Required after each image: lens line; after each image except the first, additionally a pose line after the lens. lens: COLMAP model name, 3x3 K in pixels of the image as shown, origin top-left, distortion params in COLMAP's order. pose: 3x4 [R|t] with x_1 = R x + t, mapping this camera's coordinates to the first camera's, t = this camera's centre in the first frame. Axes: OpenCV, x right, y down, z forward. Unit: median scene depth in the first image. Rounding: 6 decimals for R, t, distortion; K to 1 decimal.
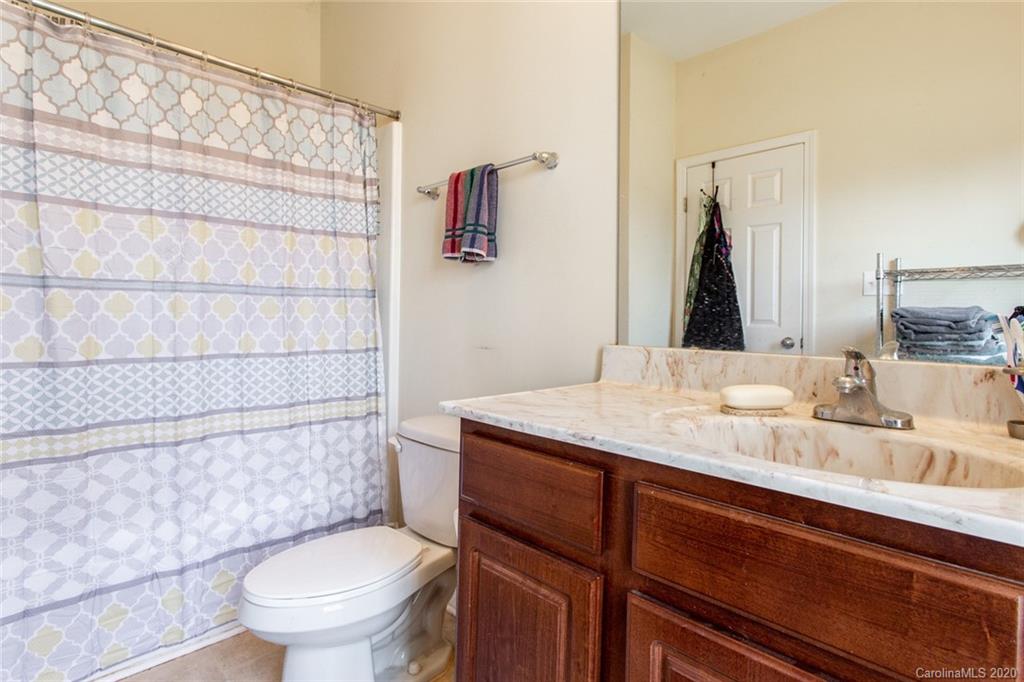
lens RADIAL K [[517.3, 0, 517.2], [0, 517.3, 332.6], [0, 0, 1]] dist [0.004765, 0.001568]
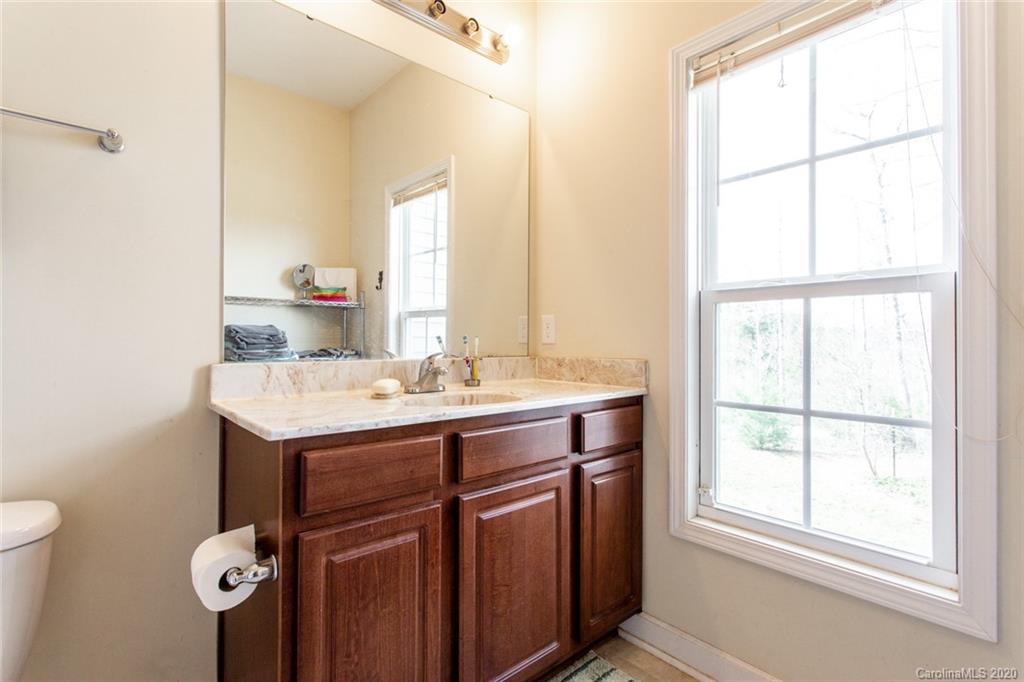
lens RADIAL K [[481.0, 0, 519.0], [0, 481.0, 338.3], [0, 0, 1]] dist [0.001654, 0.002025]
pose [[0.051192, -0.012354, 0.998612, -0.808361], [0.018812, 0.999758, 0.011403, -0.028284], [-0.998512, 0.018202, 0.051412, 0.408175]]
